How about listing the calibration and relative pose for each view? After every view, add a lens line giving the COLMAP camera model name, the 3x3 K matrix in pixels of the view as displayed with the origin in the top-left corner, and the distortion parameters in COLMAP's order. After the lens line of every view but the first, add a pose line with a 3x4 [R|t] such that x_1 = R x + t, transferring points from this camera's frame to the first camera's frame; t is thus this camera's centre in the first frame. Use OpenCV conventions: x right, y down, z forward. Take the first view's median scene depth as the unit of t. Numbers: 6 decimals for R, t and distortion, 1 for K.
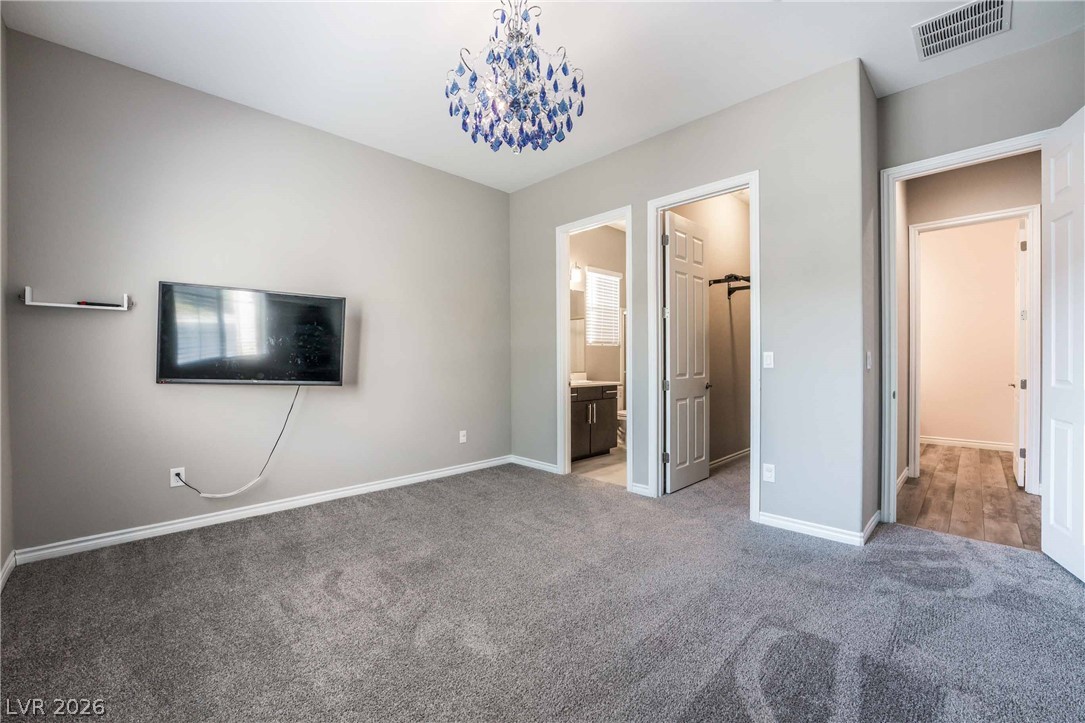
lens RADIAL K [[444.1, 0, 541.7], [0, 444.1, 364.0], [0, 0, 1]] dist [-0.031018, 0.004422]
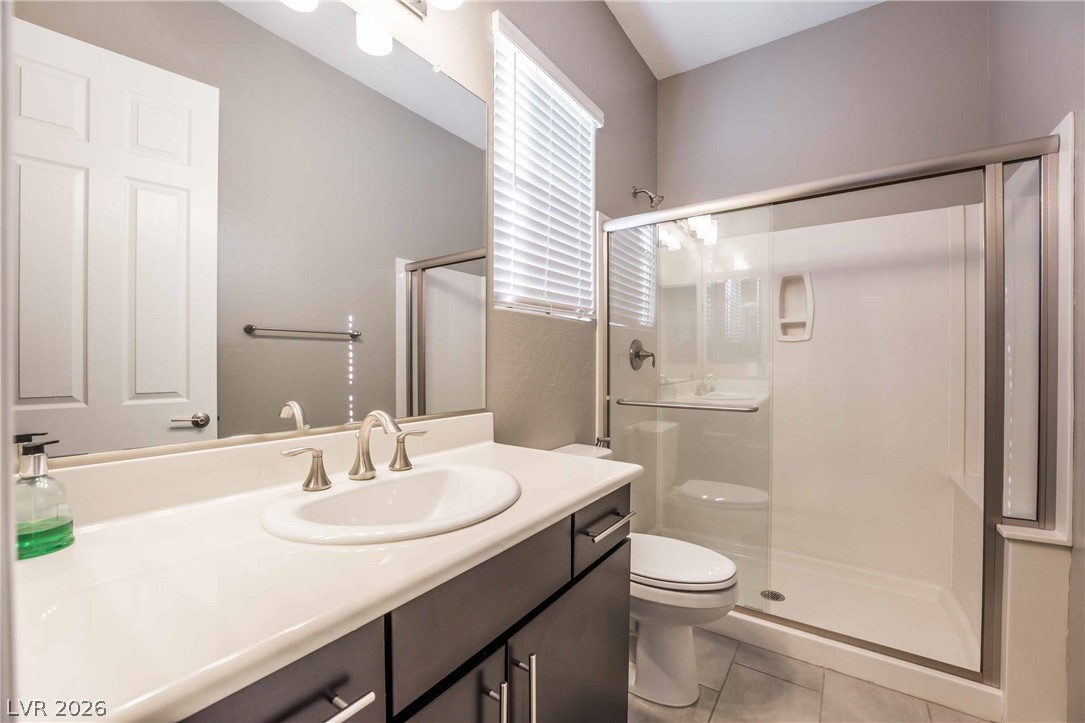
lens RADIAL K [[444.1, 0, 541.7], [0, 444.1, 364.0], [0, 0, 1]] dist [-0.031018, 0.004422]
pose [[0.983377, 0.003126, 0.181547, 0.081254], [-0.002044, 0.999979, -0.006143, -0.007242], [-0.181563, 0.005670, 0.983363, 0.737391]]
